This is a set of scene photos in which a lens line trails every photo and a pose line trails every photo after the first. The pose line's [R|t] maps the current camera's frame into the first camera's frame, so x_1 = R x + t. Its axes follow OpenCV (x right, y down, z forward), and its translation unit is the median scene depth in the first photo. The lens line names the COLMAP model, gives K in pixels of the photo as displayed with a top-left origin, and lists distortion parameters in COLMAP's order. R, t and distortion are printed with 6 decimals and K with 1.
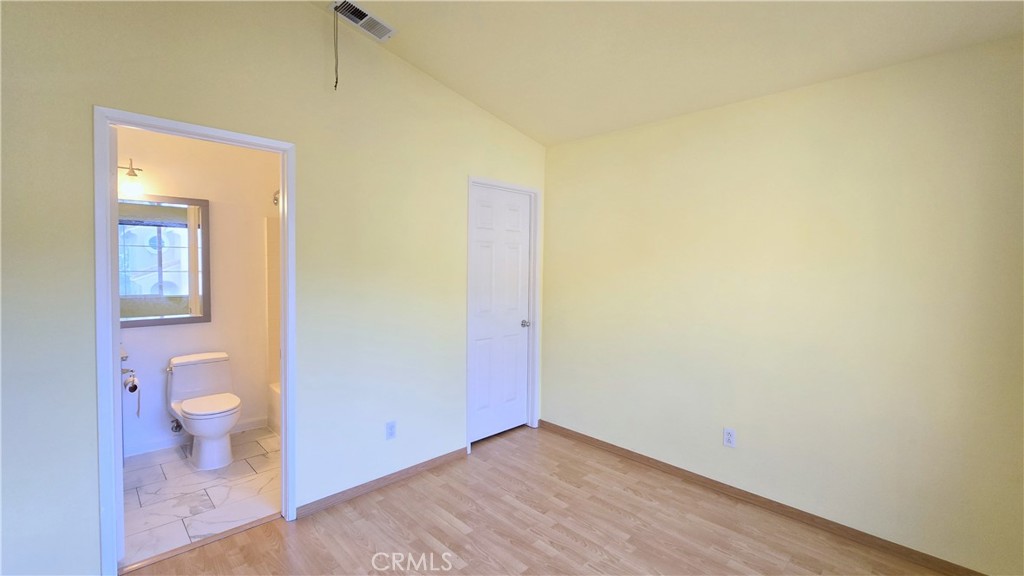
lens RADIAL K [[419.8, 0, 512.7], [0, 419.8, 281.0], [0, 0, 1]] dist [-0.002503, -0.000354]
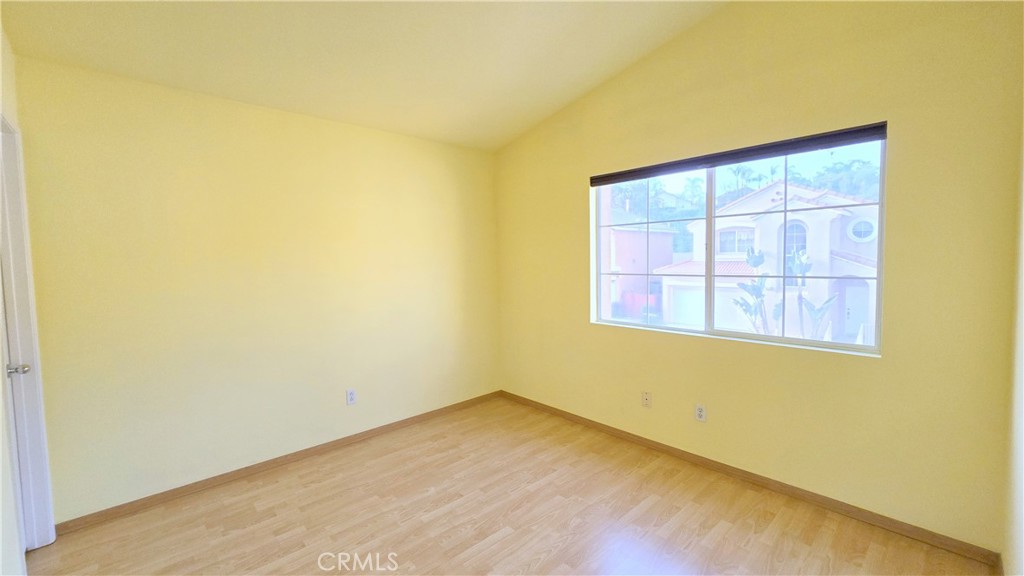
lens RADIAL K [[419.8, 0, 512.7], [0, 419.8, 281.0], [0, 0, 1]] dist [-0.002503, -0.000354]
pose [[0.054050, -0.083426, 0.995047, -0.657651], [0.047638, 0.995585, 0.080883, -0.039403], [-0.997401, 0.043031, 0.057786, 0.451127]]
